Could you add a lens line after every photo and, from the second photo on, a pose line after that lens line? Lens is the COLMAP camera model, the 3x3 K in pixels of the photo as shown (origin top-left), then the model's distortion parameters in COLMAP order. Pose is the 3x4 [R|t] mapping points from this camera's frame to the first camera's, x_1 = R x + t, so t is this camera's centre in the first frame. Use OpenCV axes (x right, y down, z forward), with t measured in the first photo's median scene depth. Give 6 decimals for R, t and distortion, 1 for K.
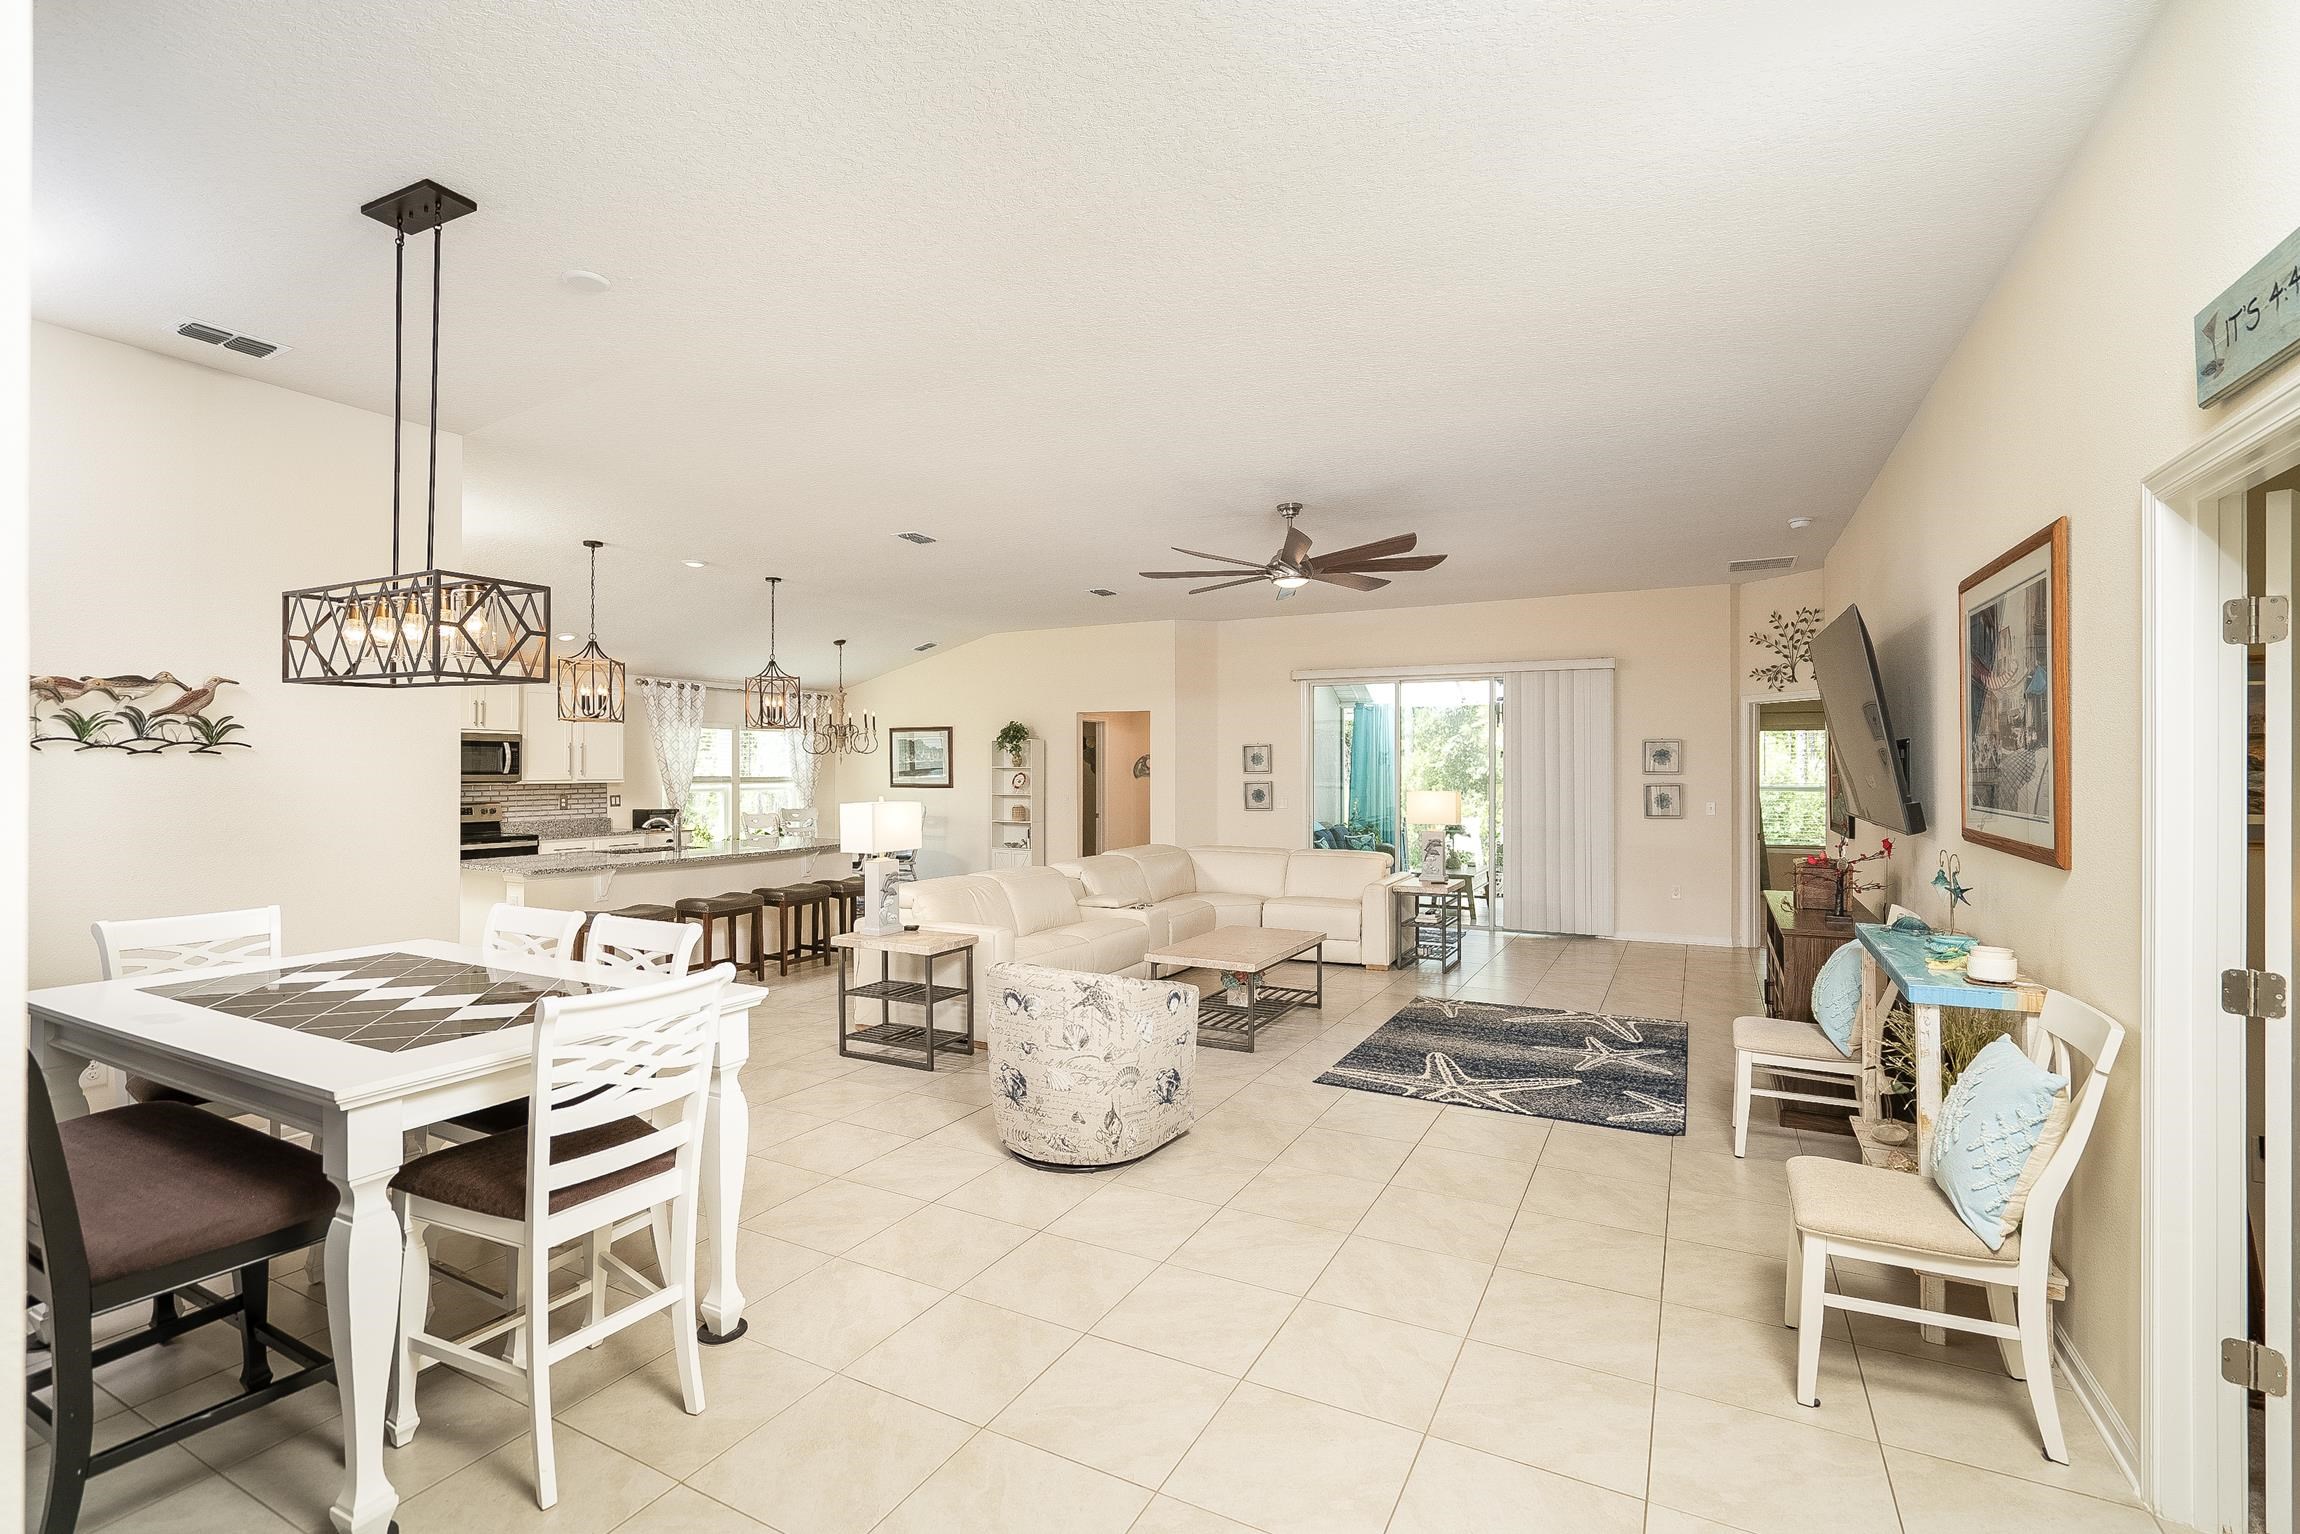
lens RADIAL K [[1035.3, 0, 1150.0], [0, 1035.3, 767.0], [0, 0, 1]] dist [-0.000043, 0.000047]
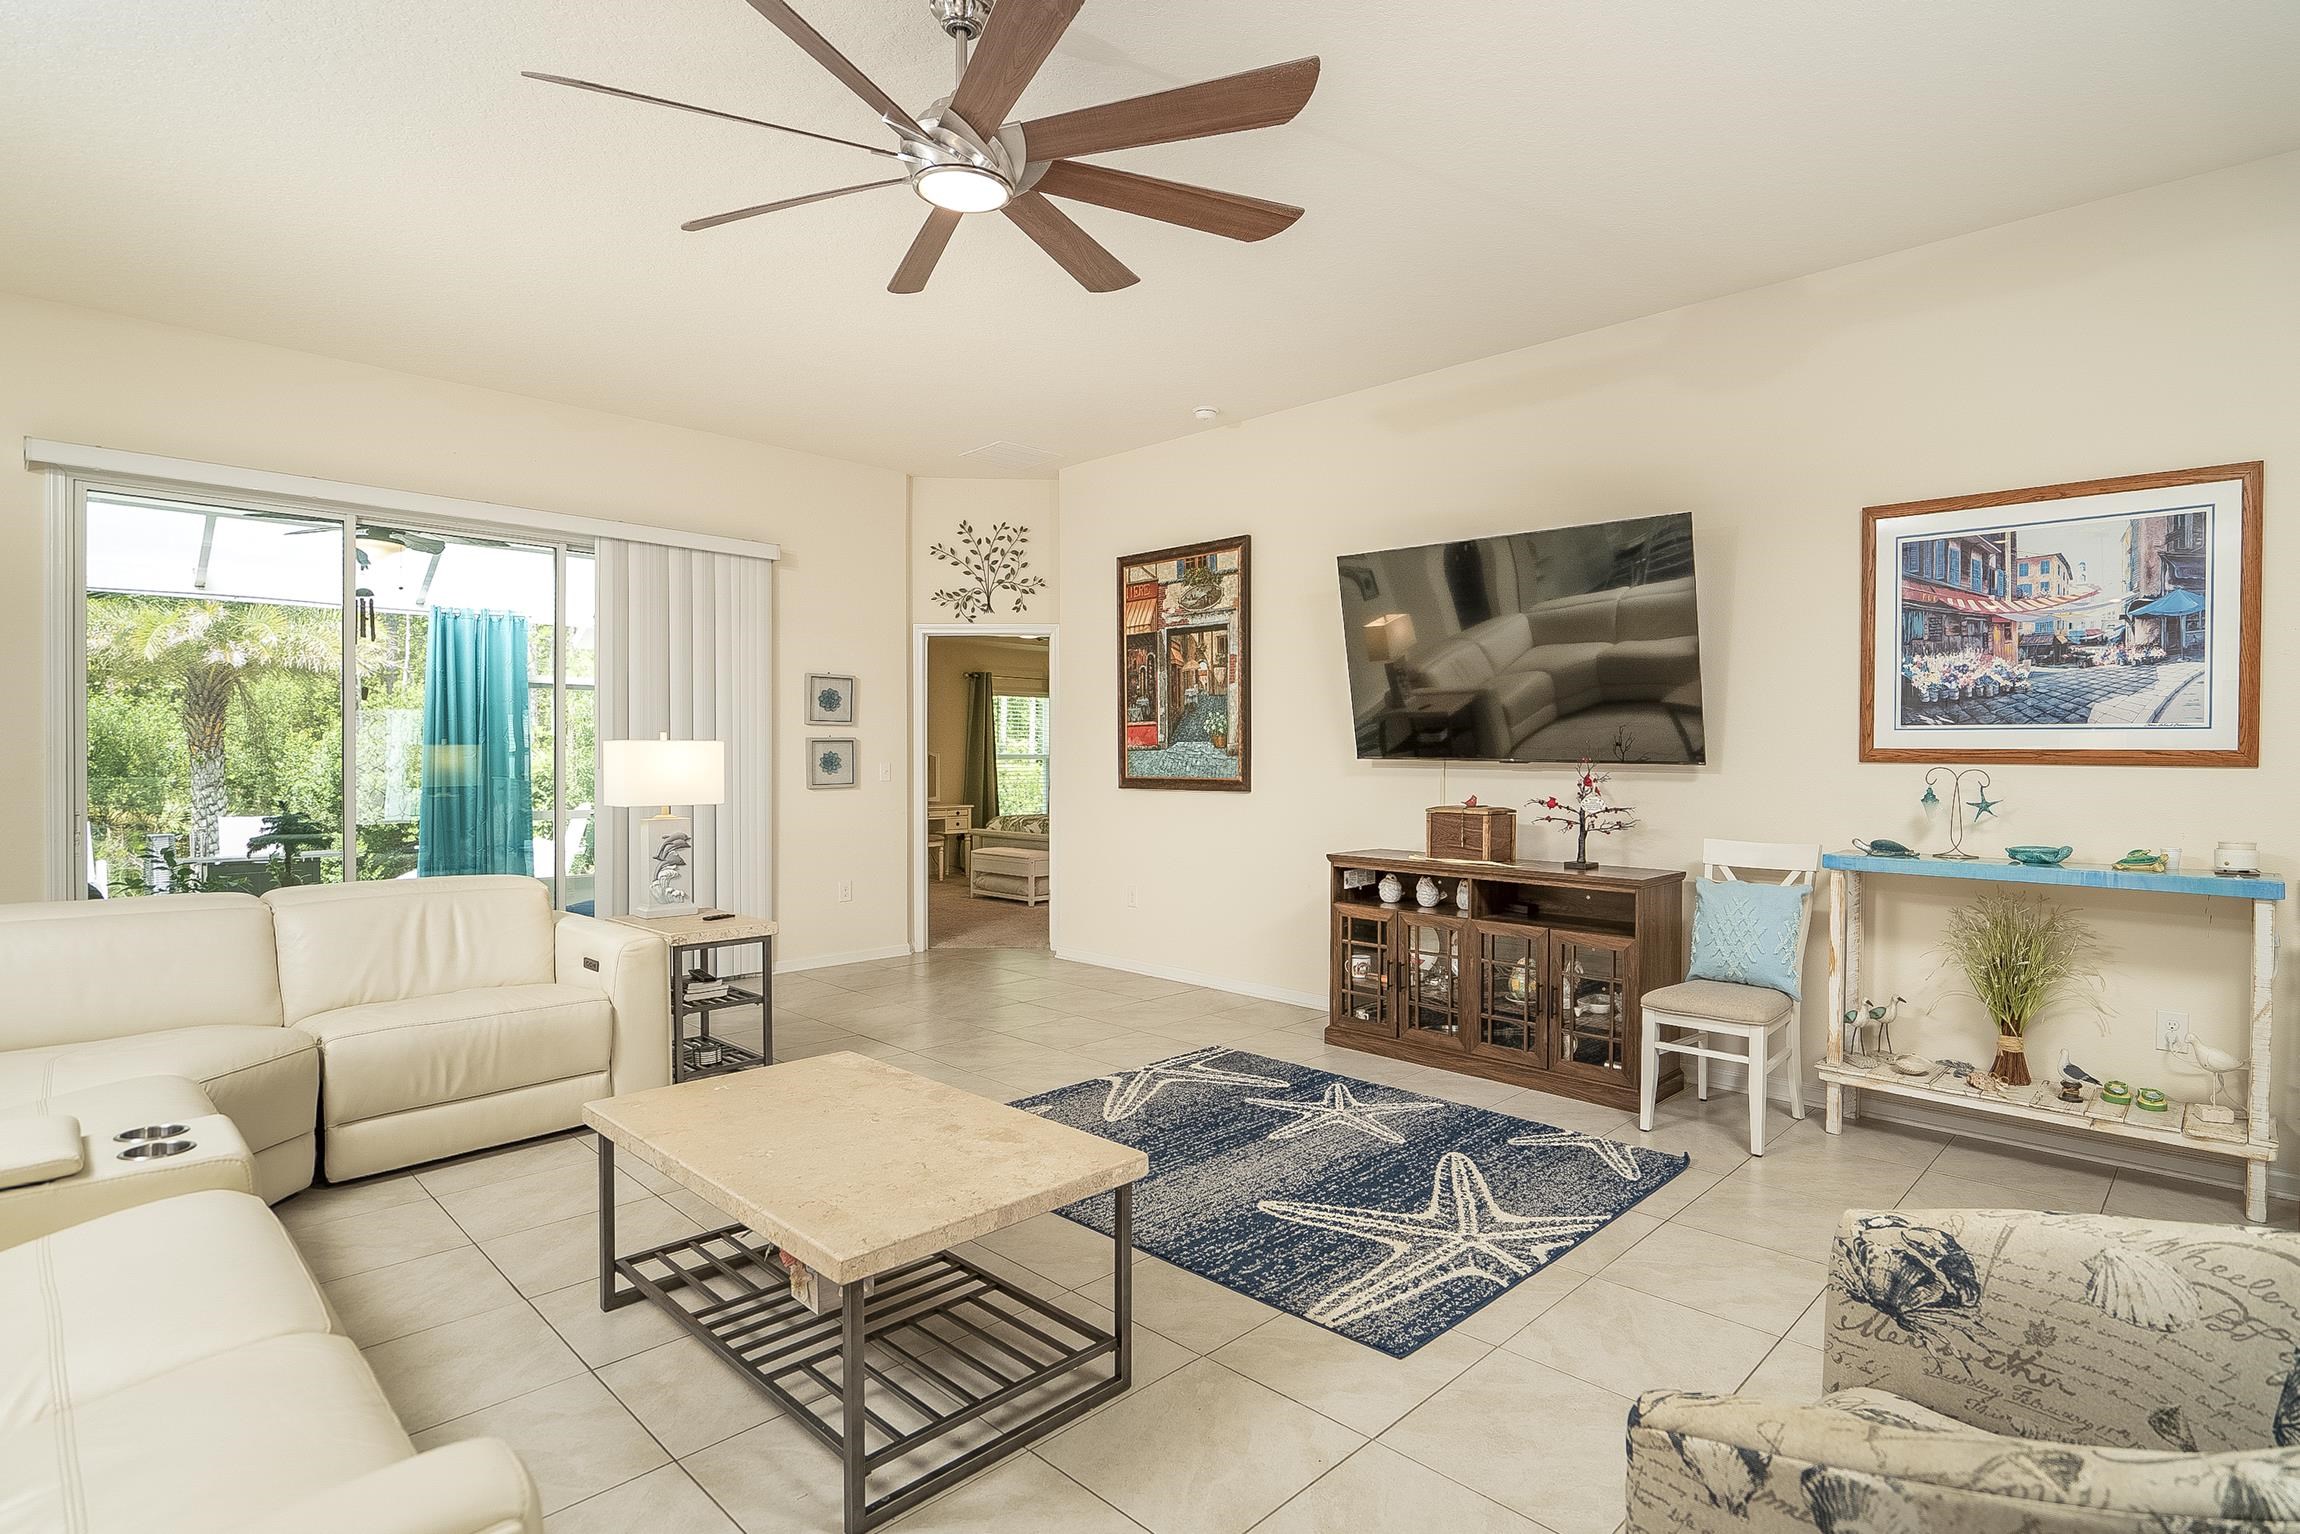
lens RADIAL K [[1150.2, 0, 1262.1], [0, 1150.2, 765.8], [0, 0, 1]] dist [-0.038226, 0.000020]
pose [[0.237333, -0.005628, 0.971412, -0.223789], [-0.002658, 0.999976, 0.006442, 0.035489], [-0.971425, -0.004111, 0.237313, 0.657059]]
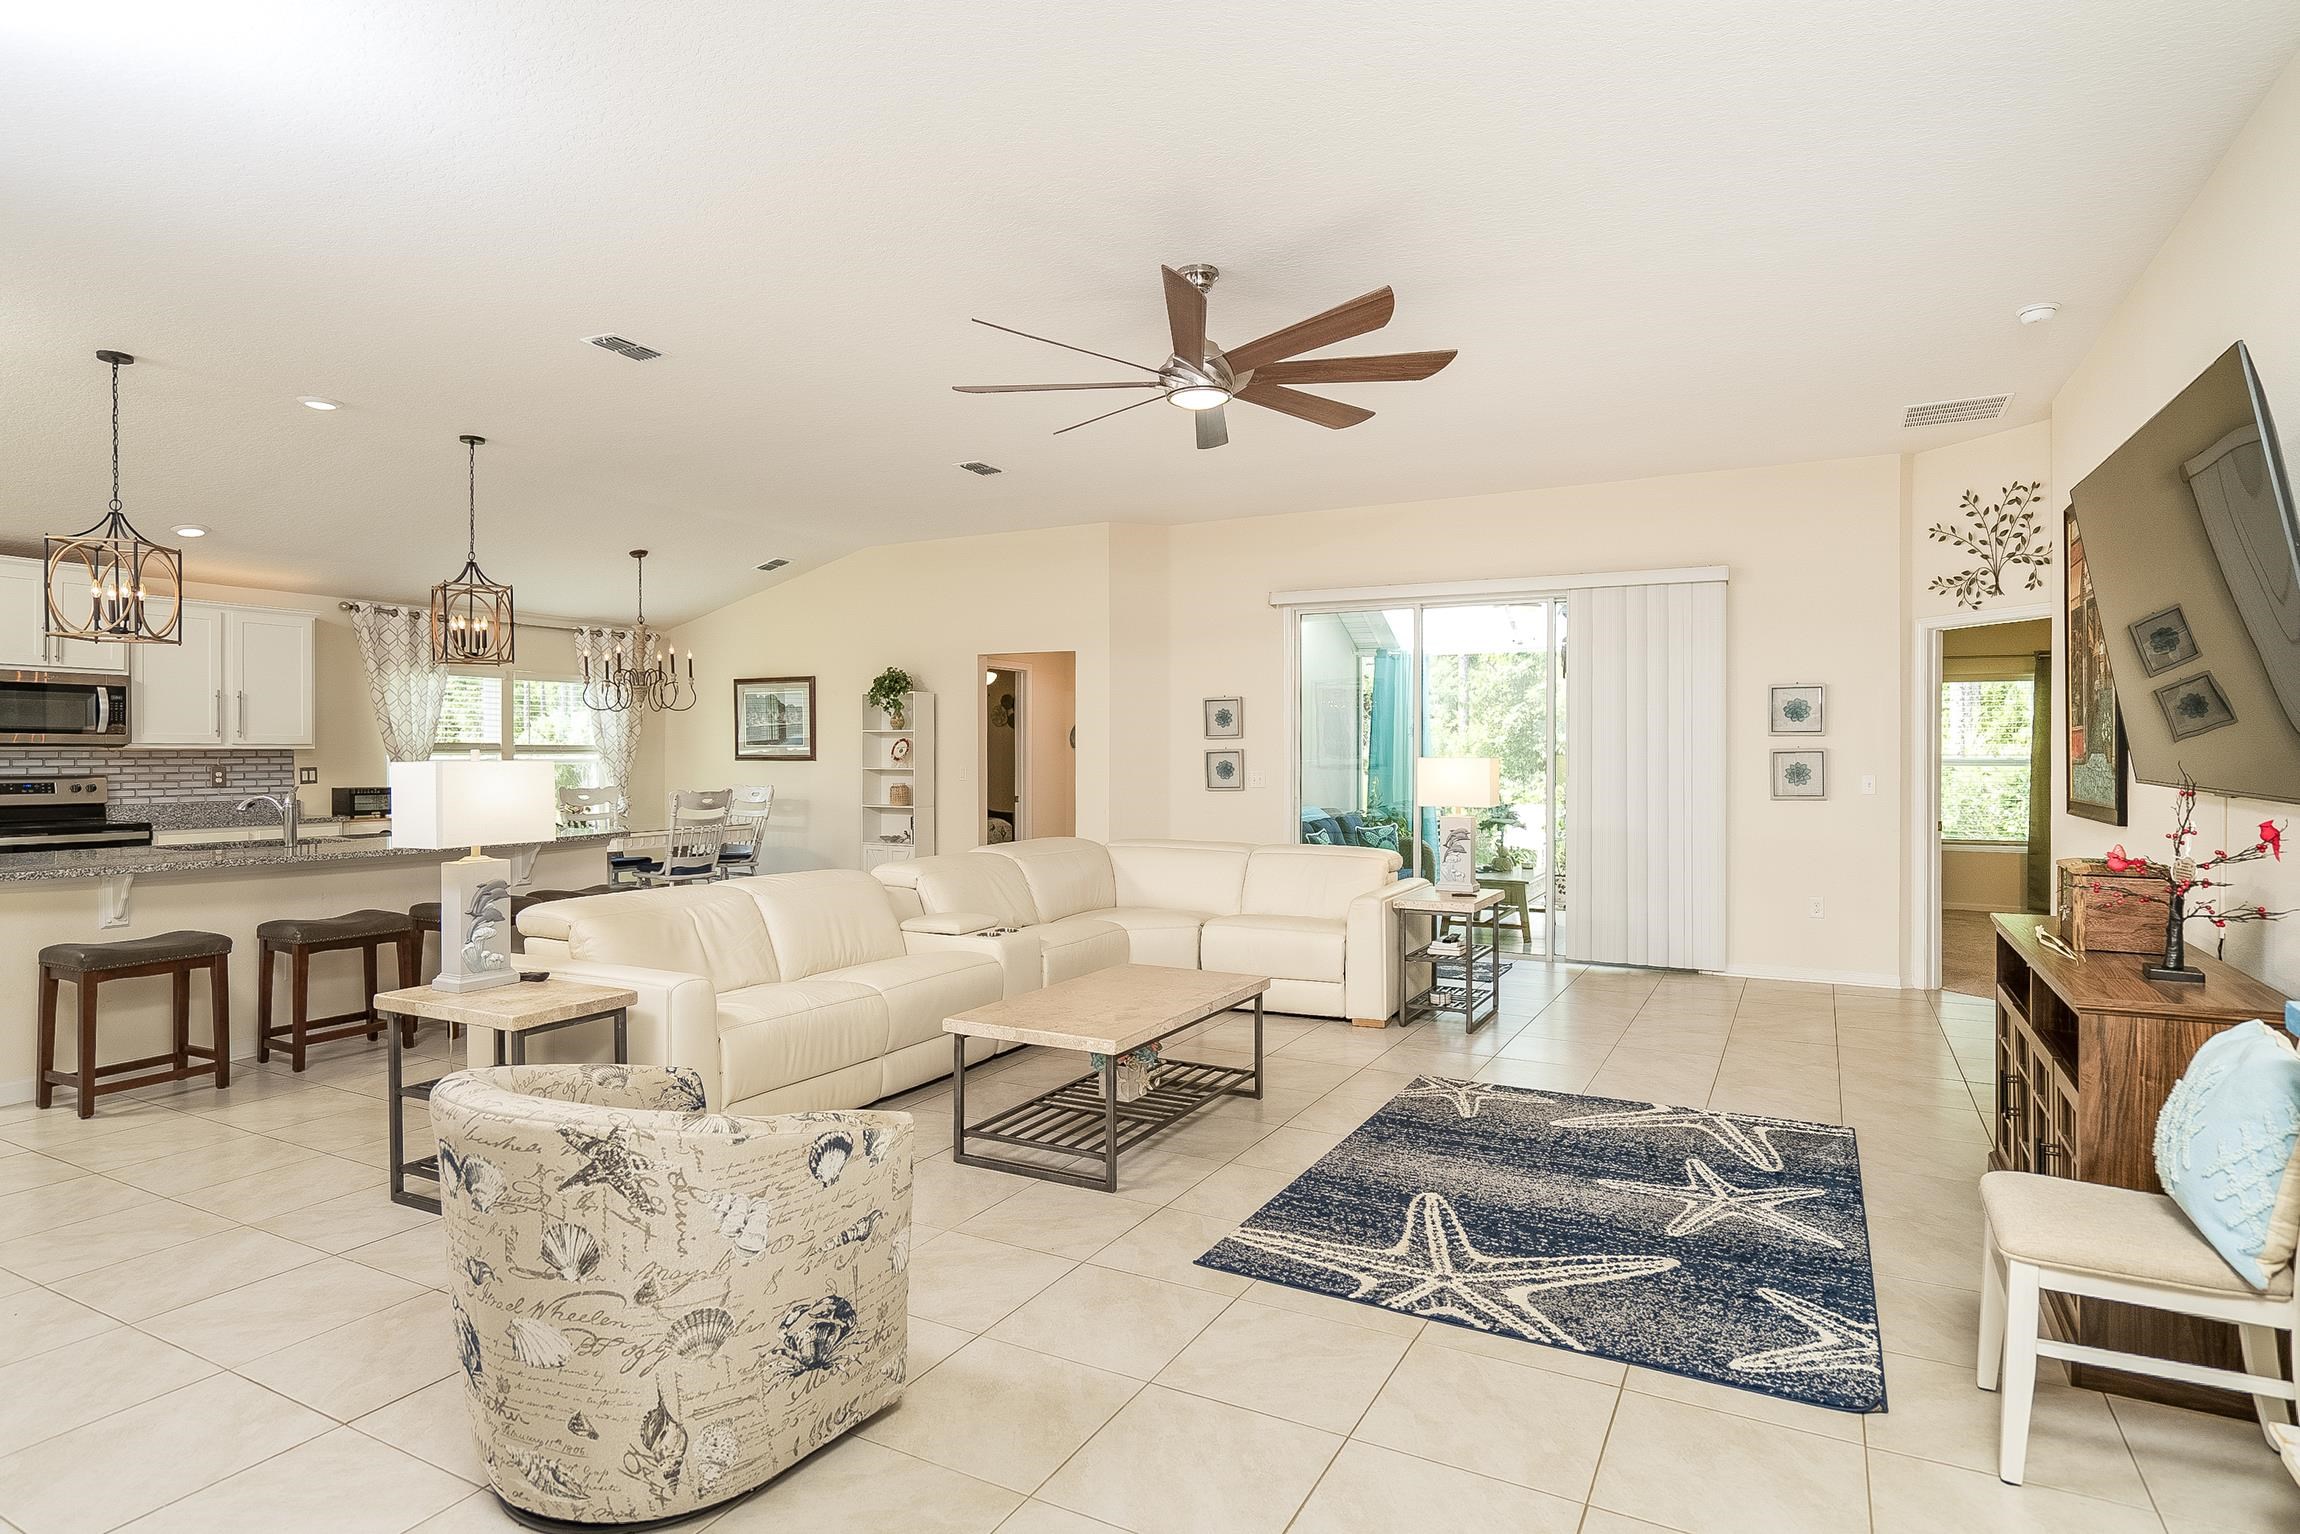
lens RADIAL K [[1212.3, 0, 1180.1], [0, 1212.3, 757.4], [0, 0, 1]] dist [0.004462, 0.001341]
pose [[0.999980, 0.001314, 0.006194, 0.101648], [-0.001348, 0.999984, 0.005455, 0.021880], [-0.006187, -0.005463, 0.999966, 0.247665]]
